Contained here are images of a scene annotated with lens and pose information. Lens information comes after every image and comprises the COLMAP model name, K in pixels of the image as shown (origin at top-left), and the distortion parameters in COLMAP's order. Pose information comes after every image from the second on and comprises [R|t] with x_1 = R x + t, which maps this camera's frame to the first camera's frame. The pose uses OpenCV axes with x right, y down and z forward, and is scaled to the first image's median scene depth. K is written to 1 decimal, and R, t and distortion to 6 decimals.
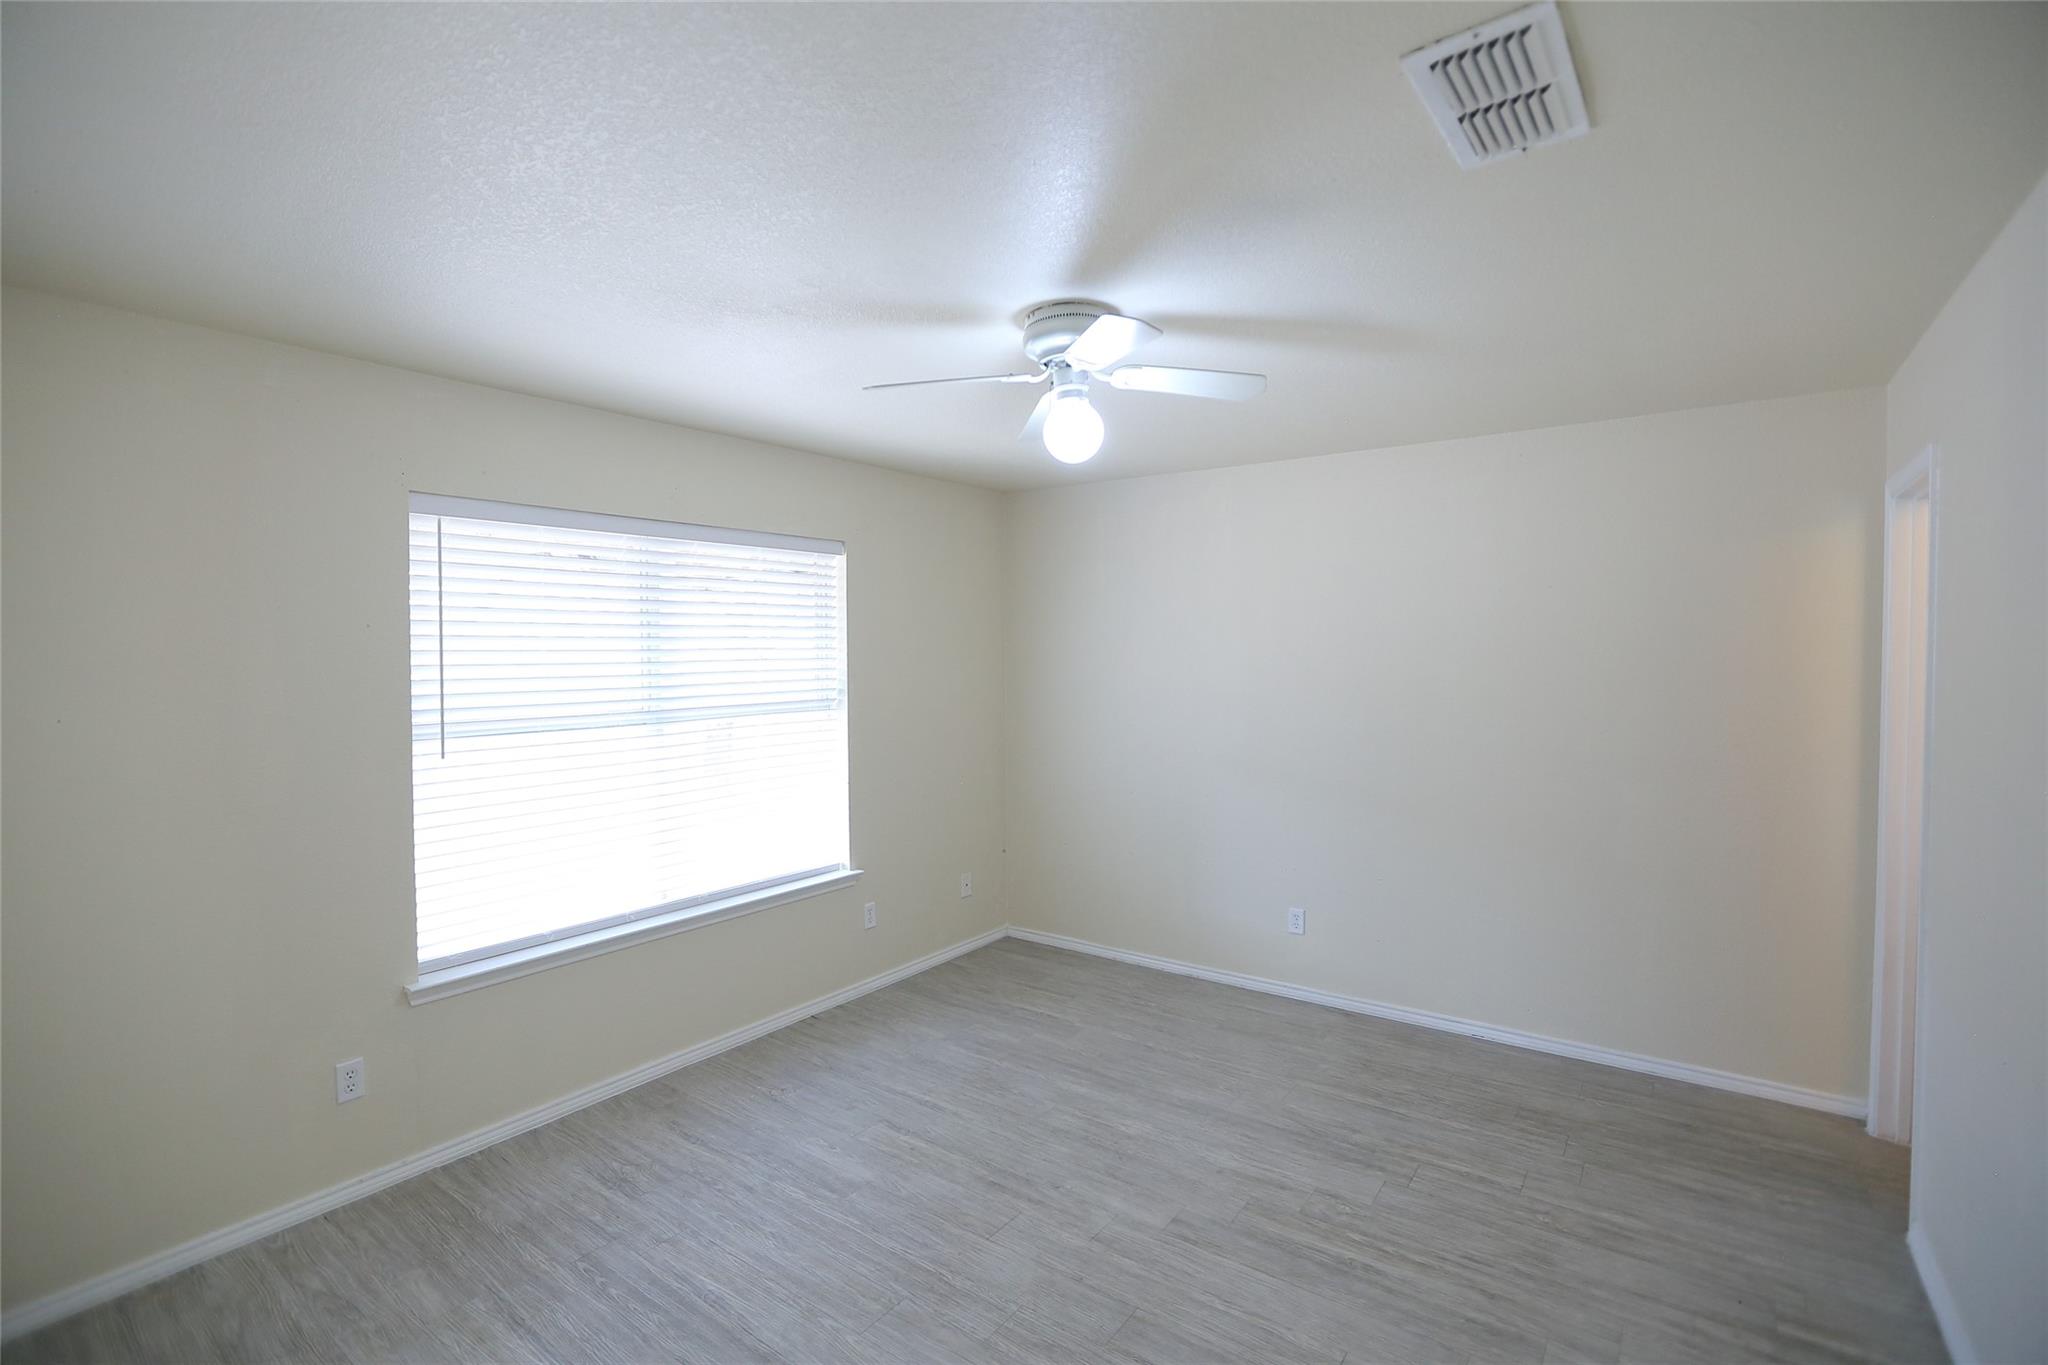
lens RADIAL K [[943.1, 0, 1015.9], [0, 943.1, 677.5], [0, 0, 1]] dist [-0.050633, 0.028384]
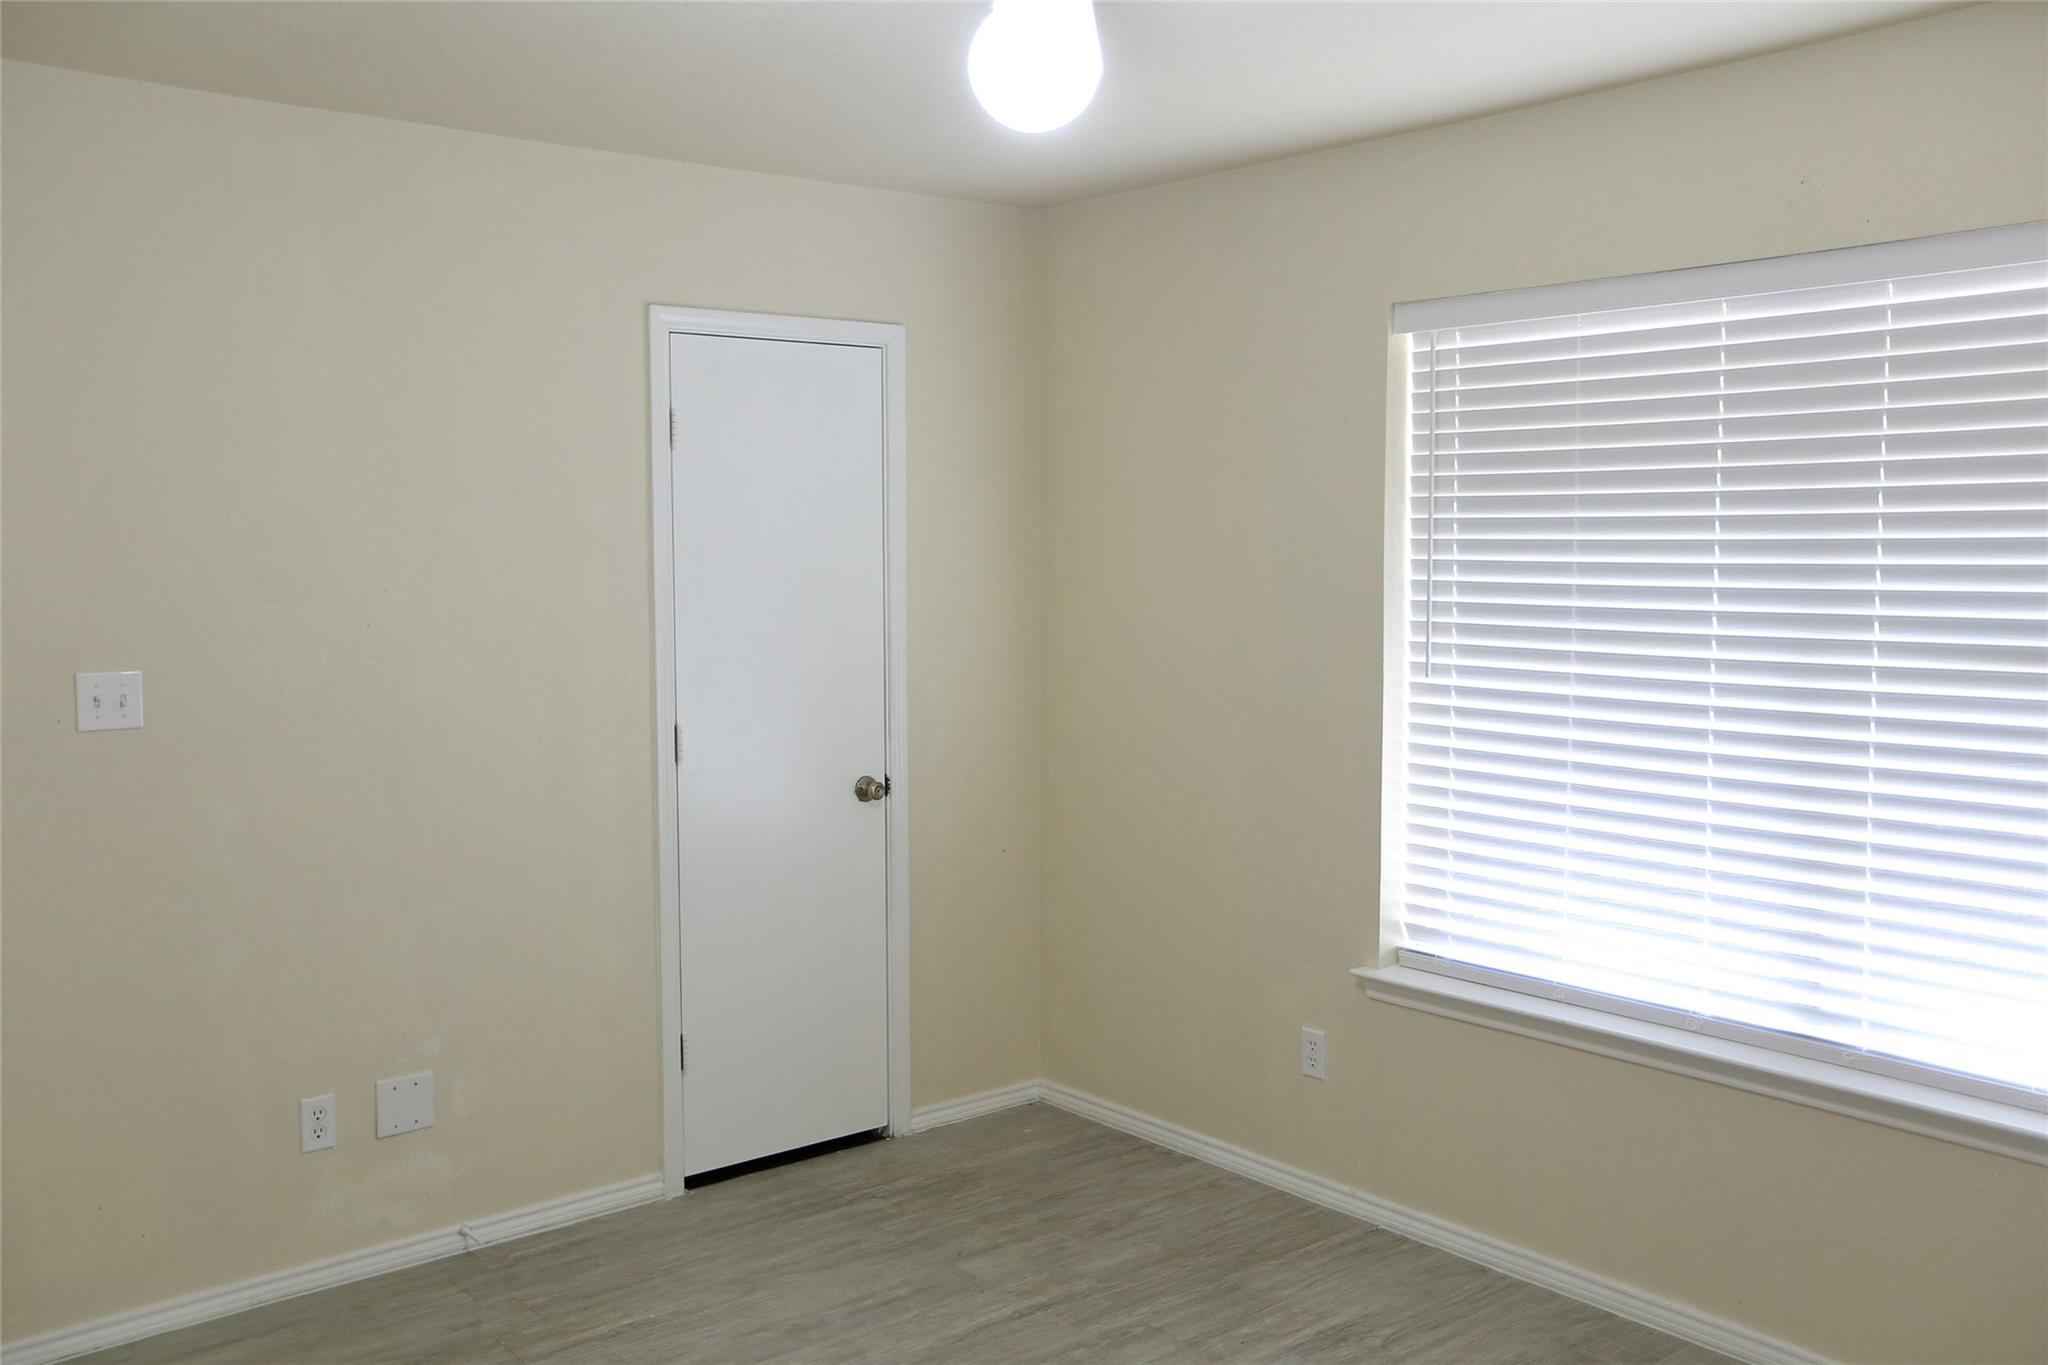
lens RADIAL K [[1885.2, 0, 1024.0], [0, 1885.2, 682.5], [0, 0, 1]] dist [0.049062, 0.000194]
pose [[-0.236324, 0.082348, -0.968178, 1.006825], [-0.028869, 0.995367, 0.091708, -0.037142], [0.971245, 0.049623, -0.232852, 1.222378]]
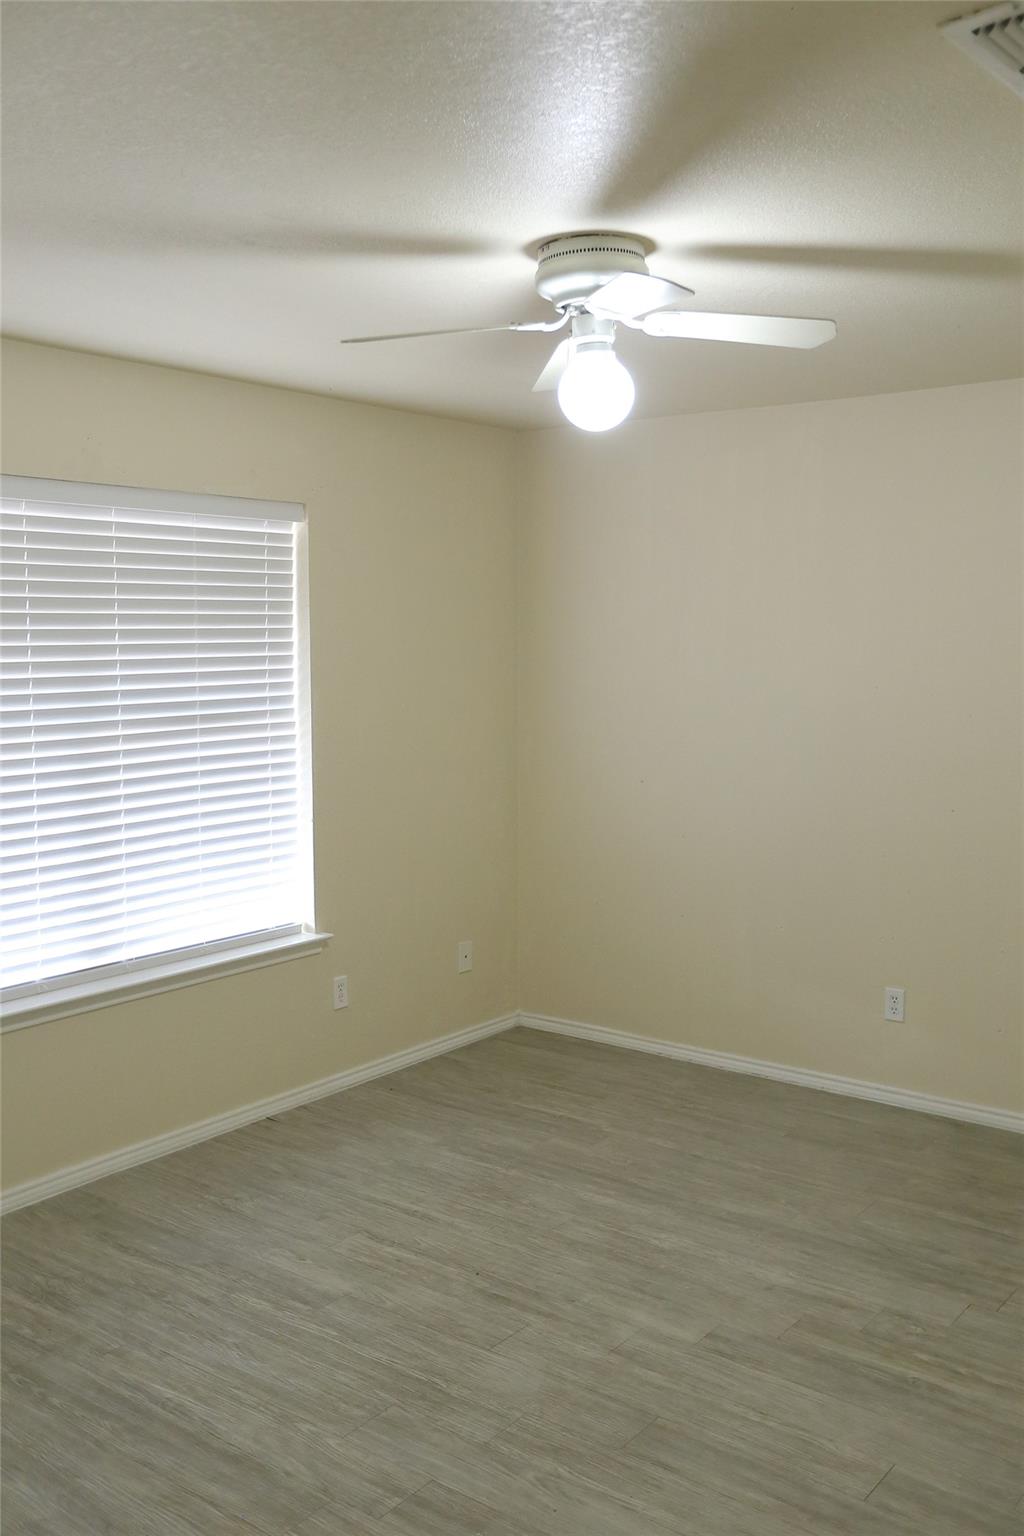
lens RADIAL K [[1413.9, 0, 481.0], [0, 1413.9, 771.7], [0, 0, 1]] dist [0.049062, 0.000194]
pose [[0.999096, 0.005802, -0.042122, 0.014534], [-0.002915, 0.997662, 0.068275, -0.014627], [0.042420, -0.068090, 0.996777, -0.262158]]
